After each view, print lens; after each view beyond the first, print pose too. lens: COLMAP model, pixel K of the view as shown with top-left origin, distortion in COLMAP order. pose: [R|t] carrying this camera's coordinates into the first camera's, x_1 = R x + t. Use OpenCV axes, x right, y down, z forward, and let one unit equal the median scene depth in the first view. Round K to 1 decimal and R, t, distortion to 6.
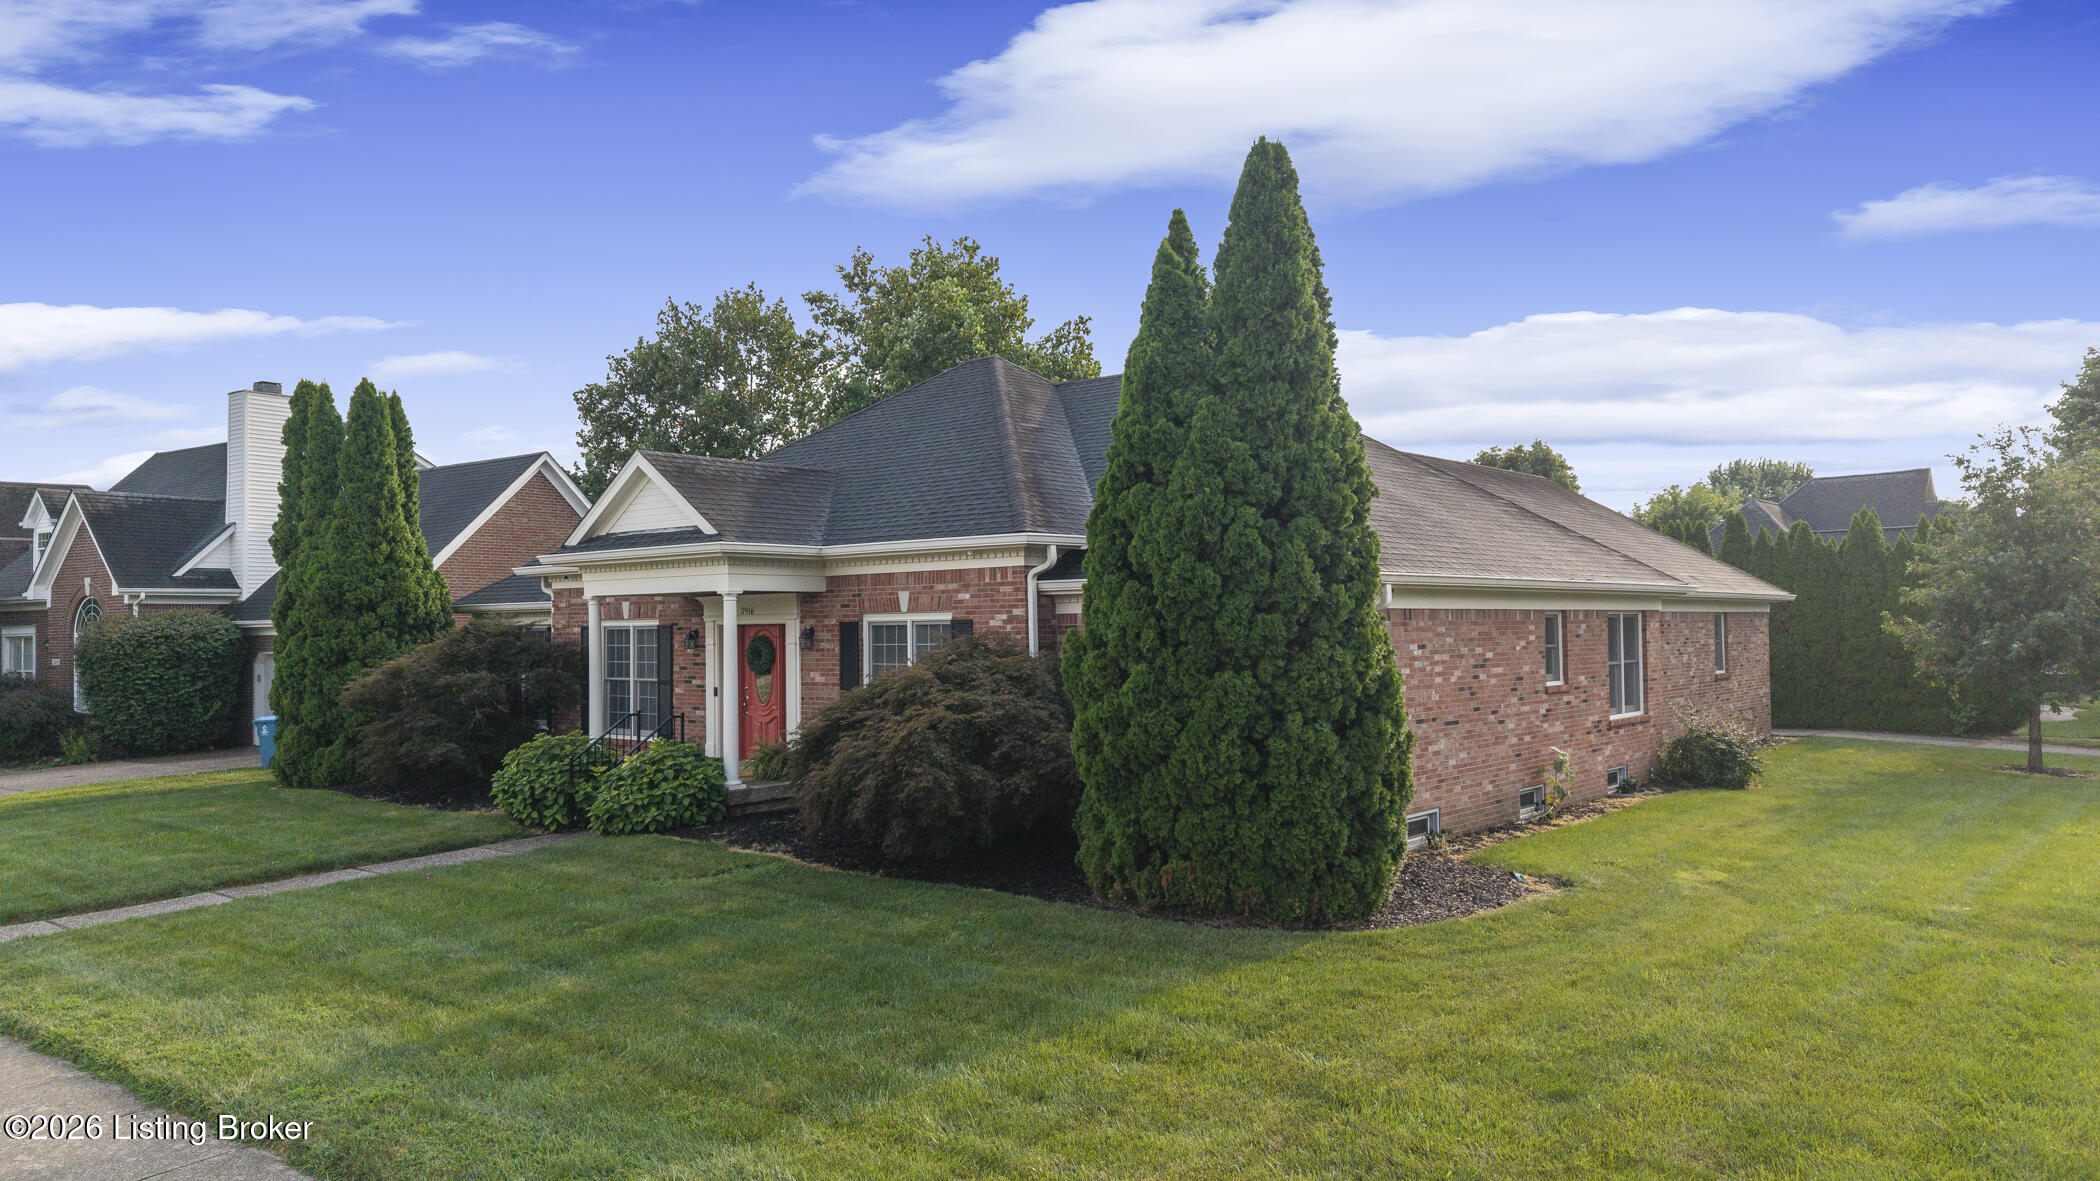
lens RADIAL K [[1463.4, 0, 1051.2], [0, 1463.4, 515.1], [0, 0, 1]] dist [-0.002499, -0.006121]
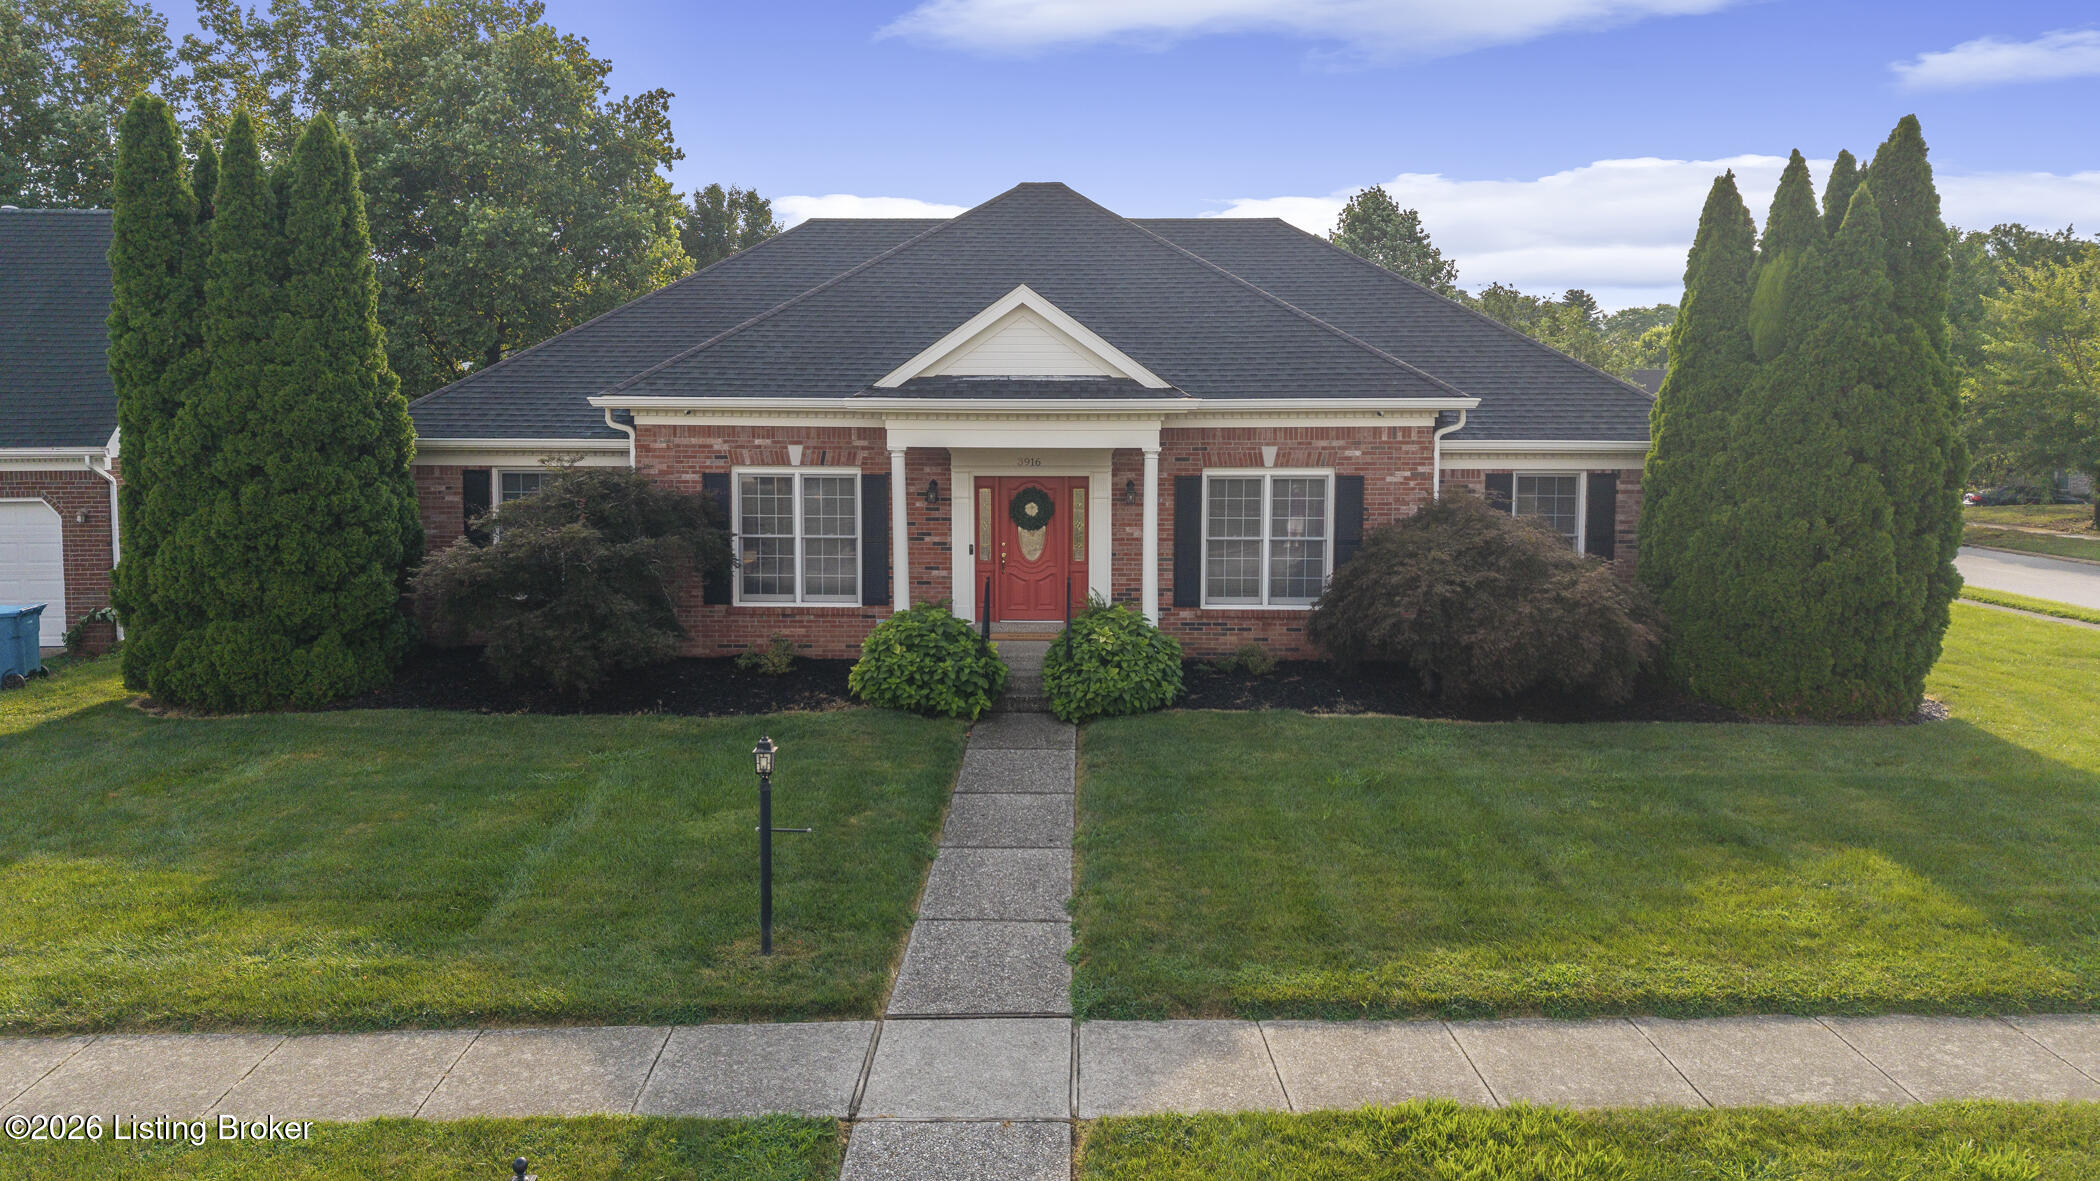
lens RADIAL K [[1463.4, 0, 1051.2], [0, 1463.4, 515.1], [0, 0, 1]] dist [-0.002499, -0.006121]
pose [[0.772287, -0.036063, 0.634250, -0.850715], [-0.060883, 0.989590, 0.130401, -0.022776], [-0.632350, -0.139322, 0.762052, 0.320229]]
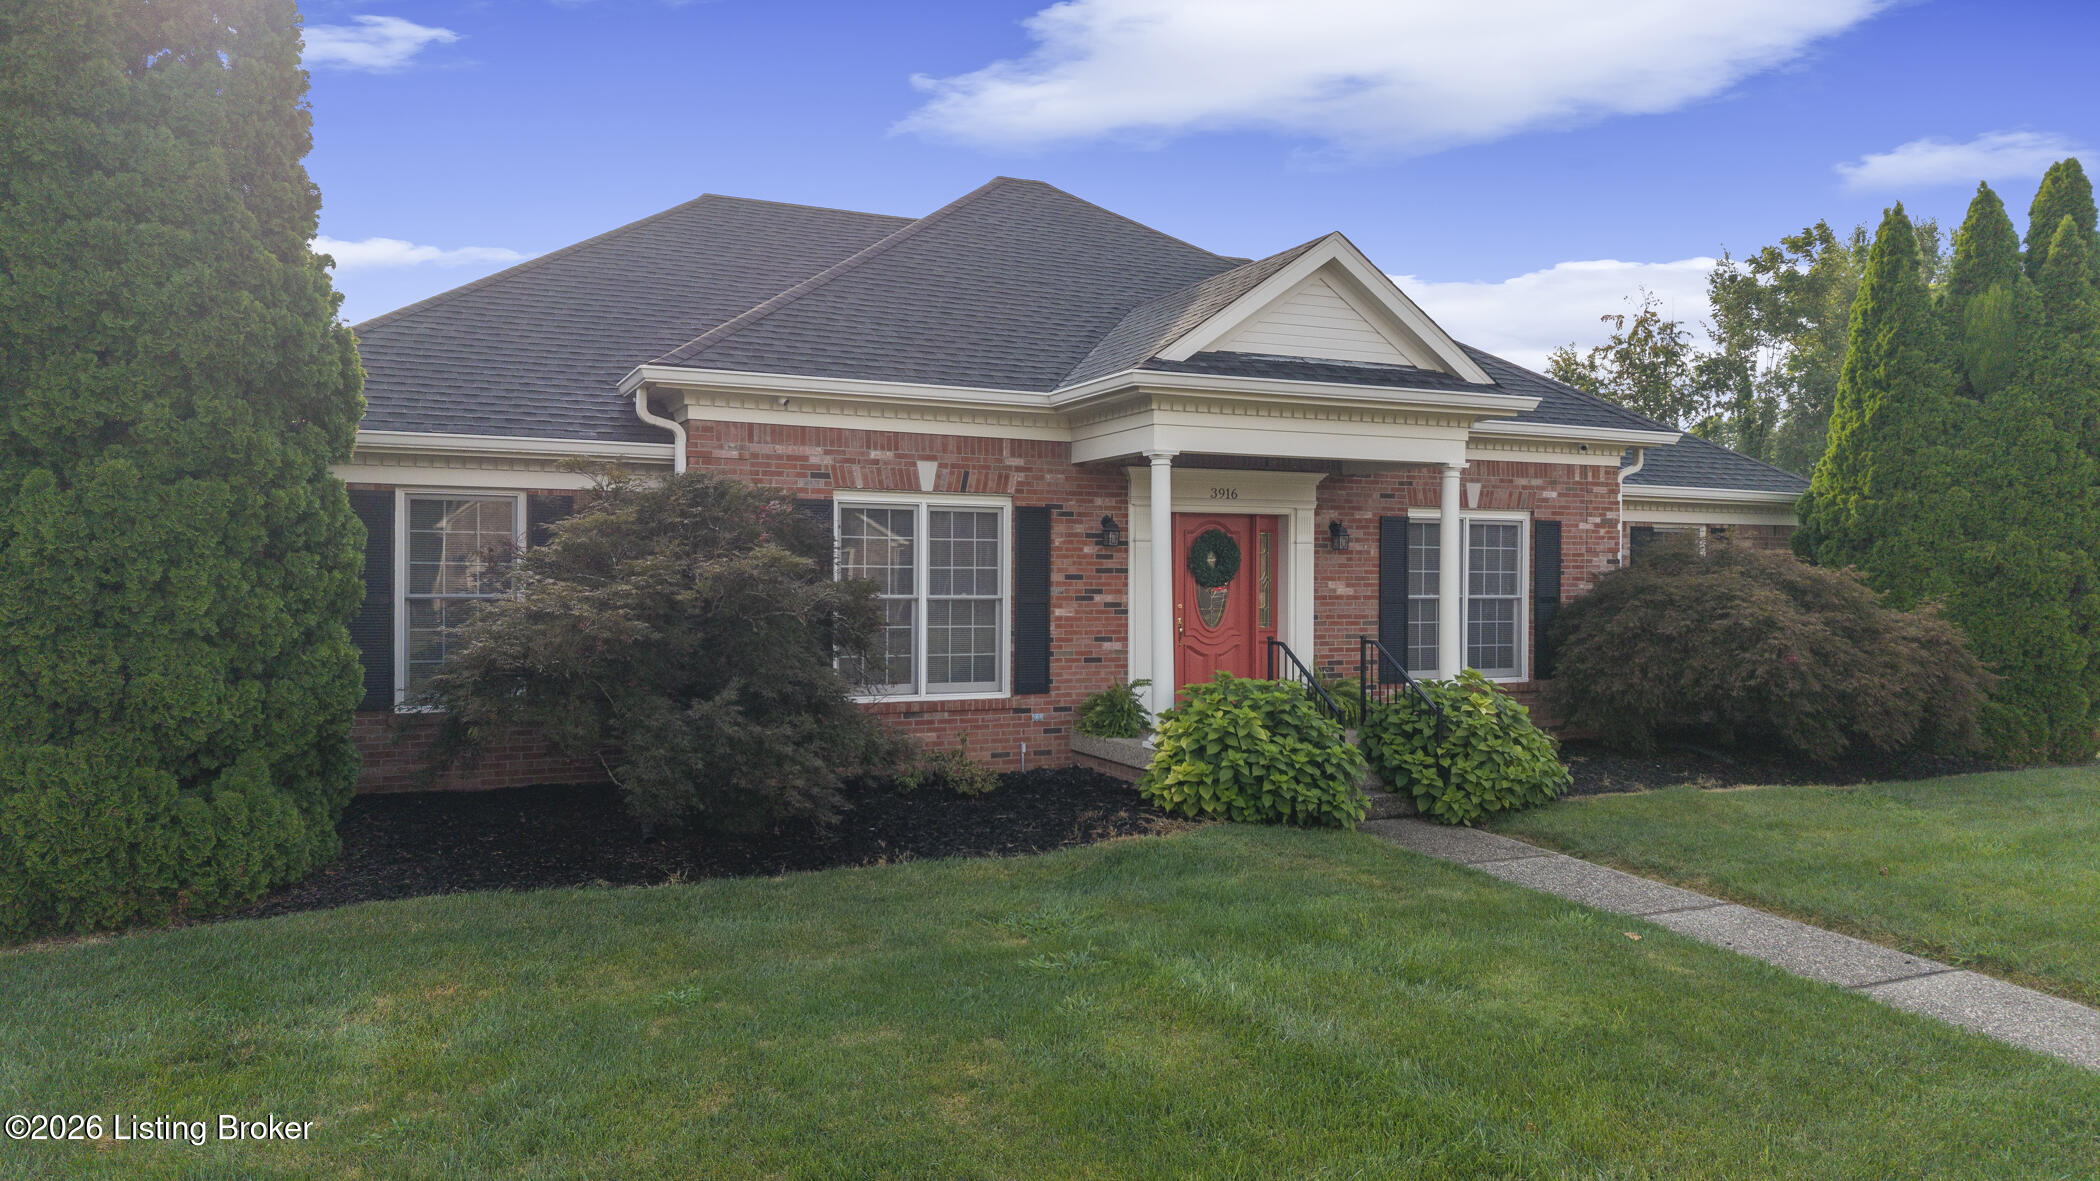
lens RADIAL K [[1421.2, 0, 1050.0], [0, 1421.2, 590.5], [0, 0, 1]] dist [0.067761, -0.134679]
pose [[0.414723, 0.005938, 0.909928, -0.928724], [-0.080945, 0.996255, 0.030392, 0.106583], [-0.906340, -0.086258, 0.413650, 0.870837]]
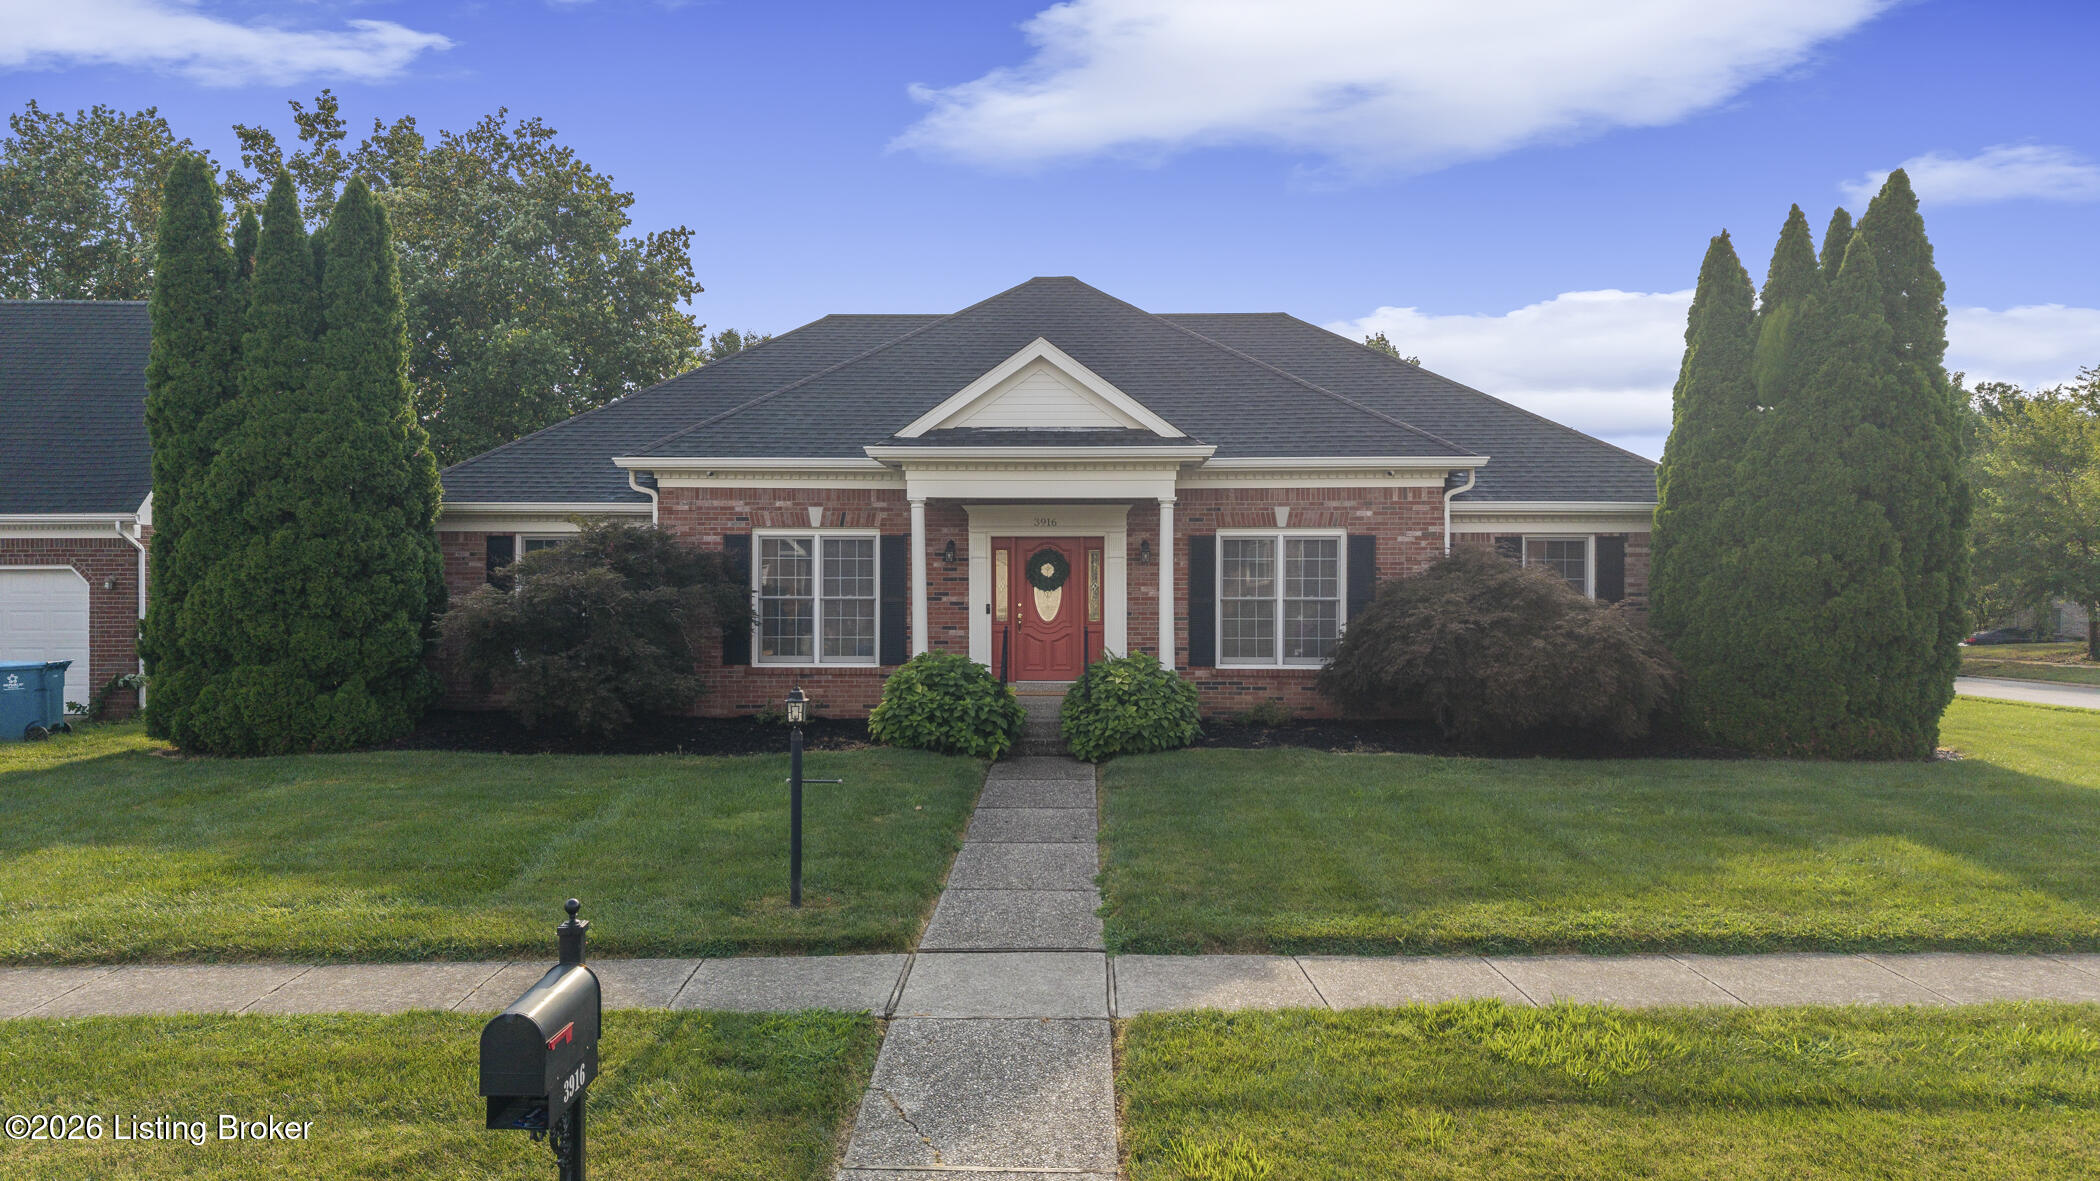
lens RADIAL K [[1444.6, 0, 1050.0], [0, 1444.6, 590.5], [0, 0, 1]] dist [-0.002856, -0.005589]
pose [[0.773161, 0.008287, 0.634155, -0.859839], [-0.059484, 0.996454, 0.059501, 0.059721], [-0.631414, -0.083726, 0.770913, 0.318048]]
